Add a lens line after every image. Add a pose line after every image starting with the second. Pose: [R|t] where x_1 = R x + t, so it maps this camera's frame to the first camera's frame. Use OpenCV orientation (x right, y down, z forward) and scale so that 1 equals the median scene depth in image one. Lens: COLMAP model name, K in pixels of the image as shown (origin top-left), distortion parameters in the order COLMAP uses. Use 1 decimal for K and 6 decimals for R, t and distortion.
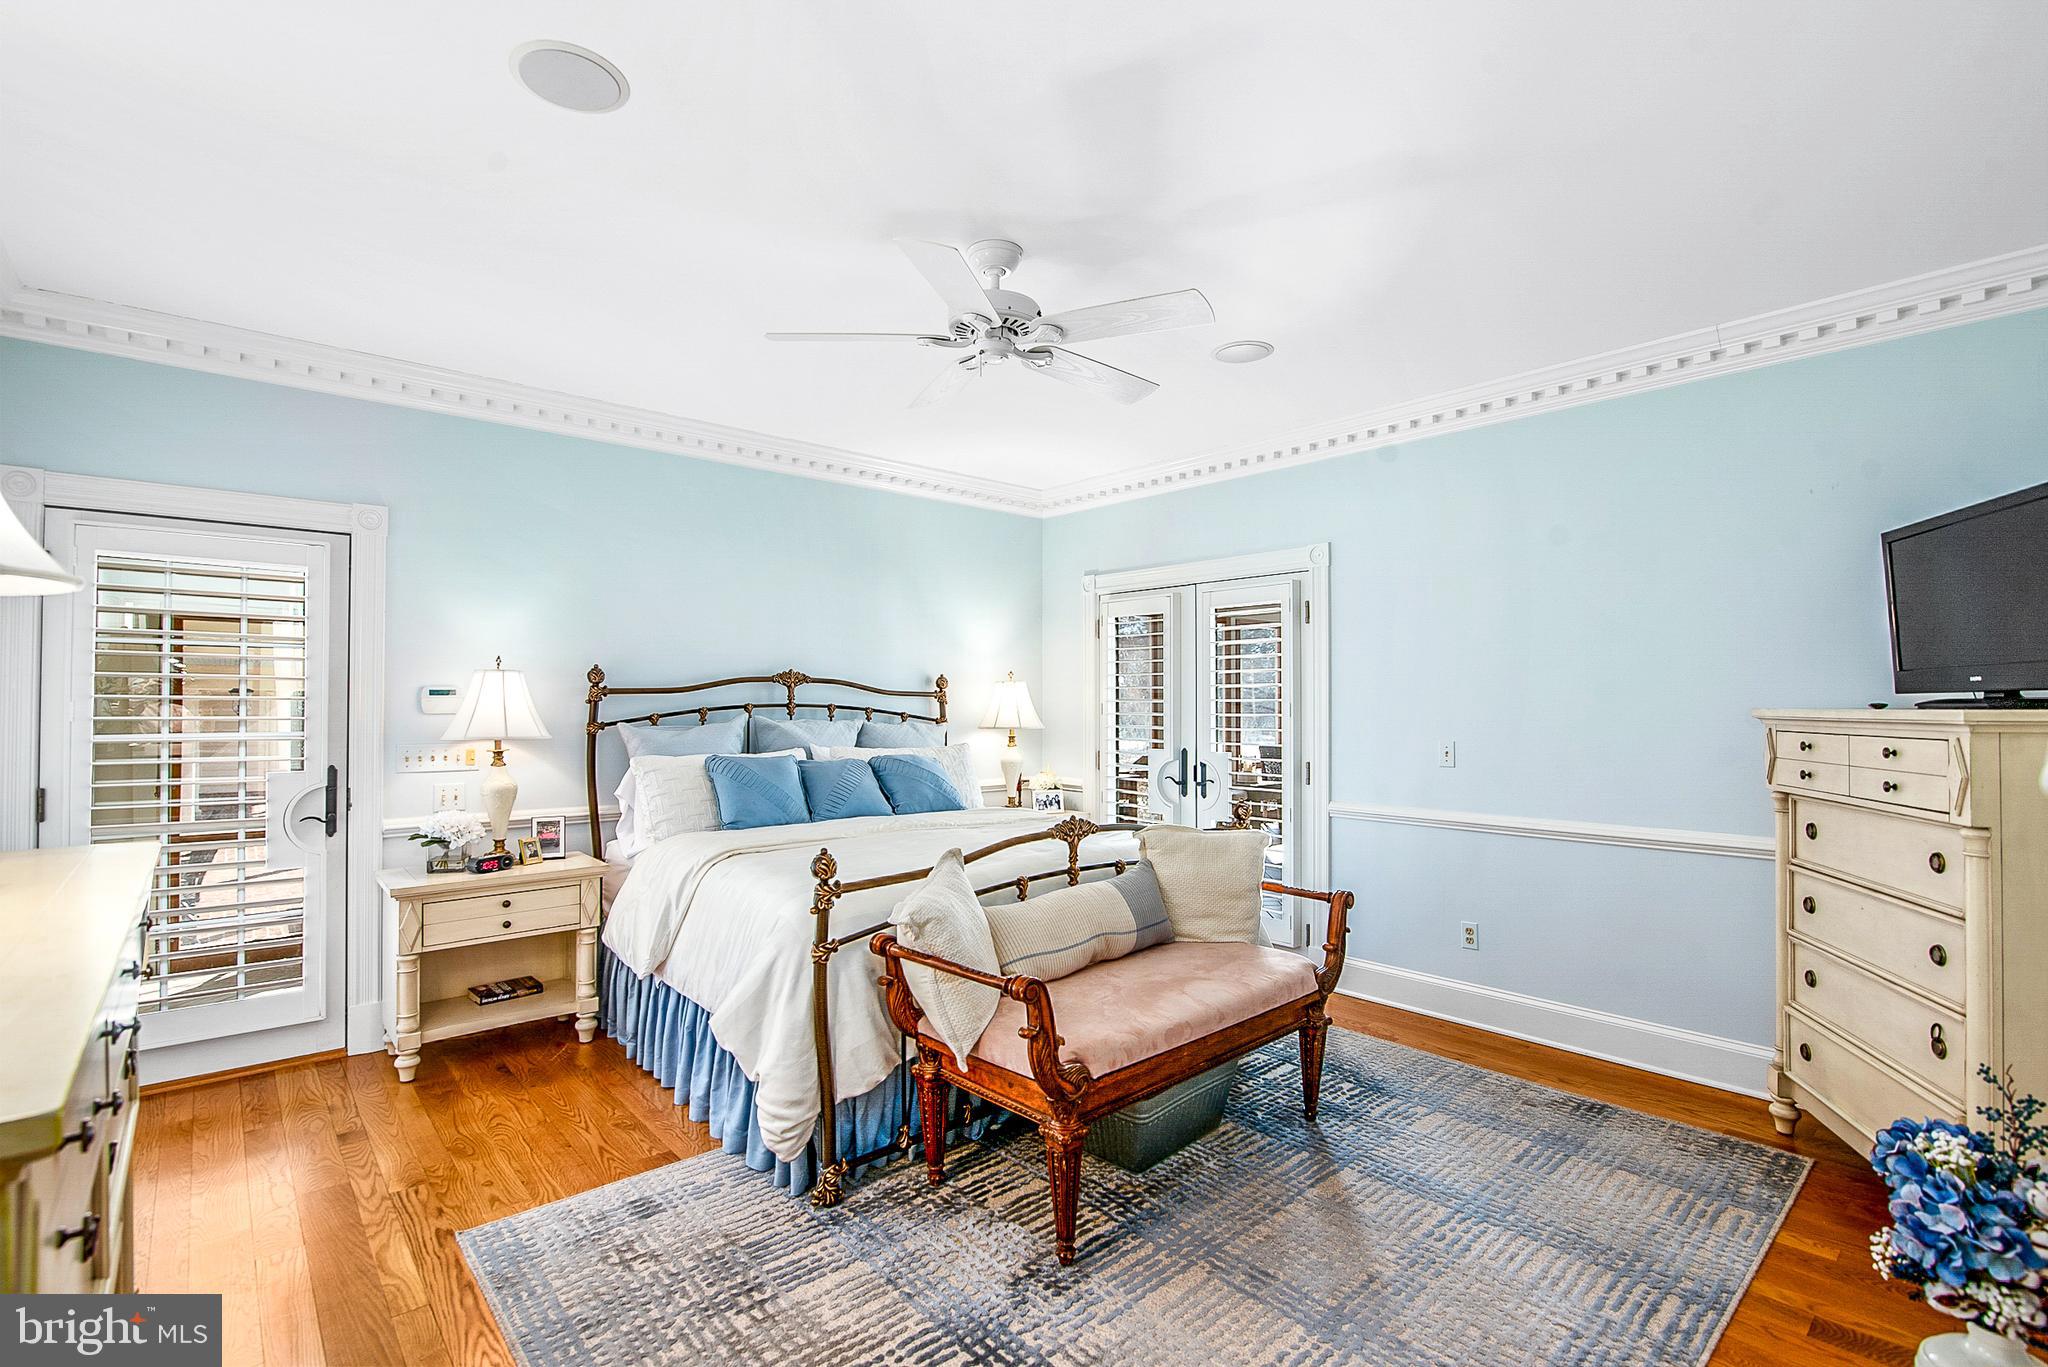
lens RADIAL K [[944.5, 0, 1027.9], [0, 944.5, 687.9], [0, 0, 1]] dist [-0.017802, -0.000016]
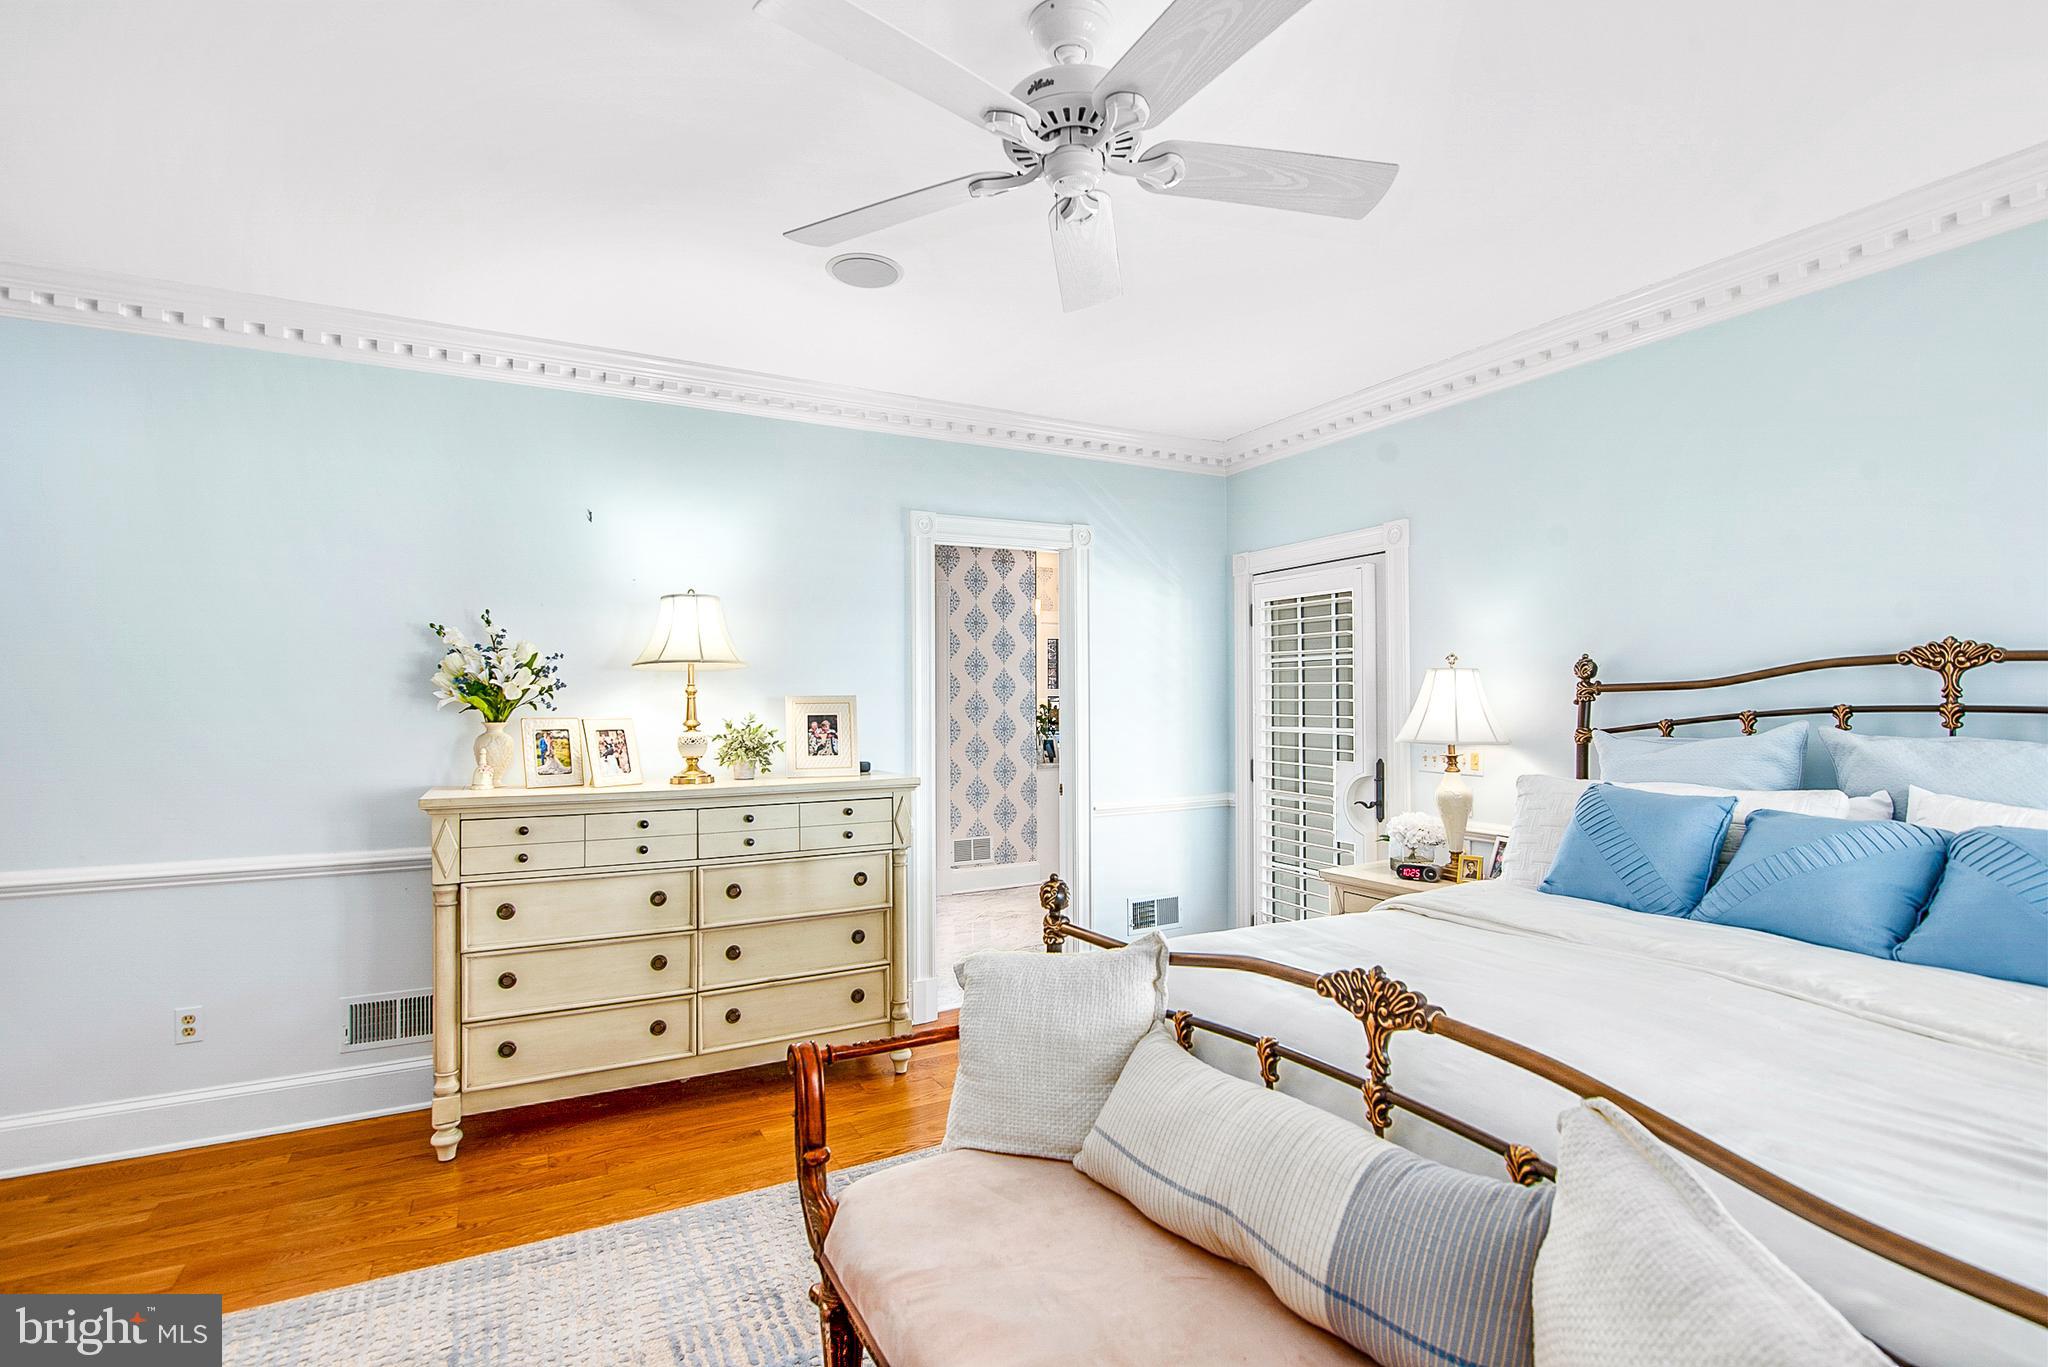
lens RADIAL K [[944.5, 0, 1027.9], [0, 944.5, 687.9], [0, 0, 1]] dist [-0.017802, -0.000016]
pose [[-0.235216, -0.012321, -0.971865, 0.400255], [0.020589, 0.999632, -0.017656, 0.007147], [0.971725, -0.024163, -0.234876, 0.739679]]
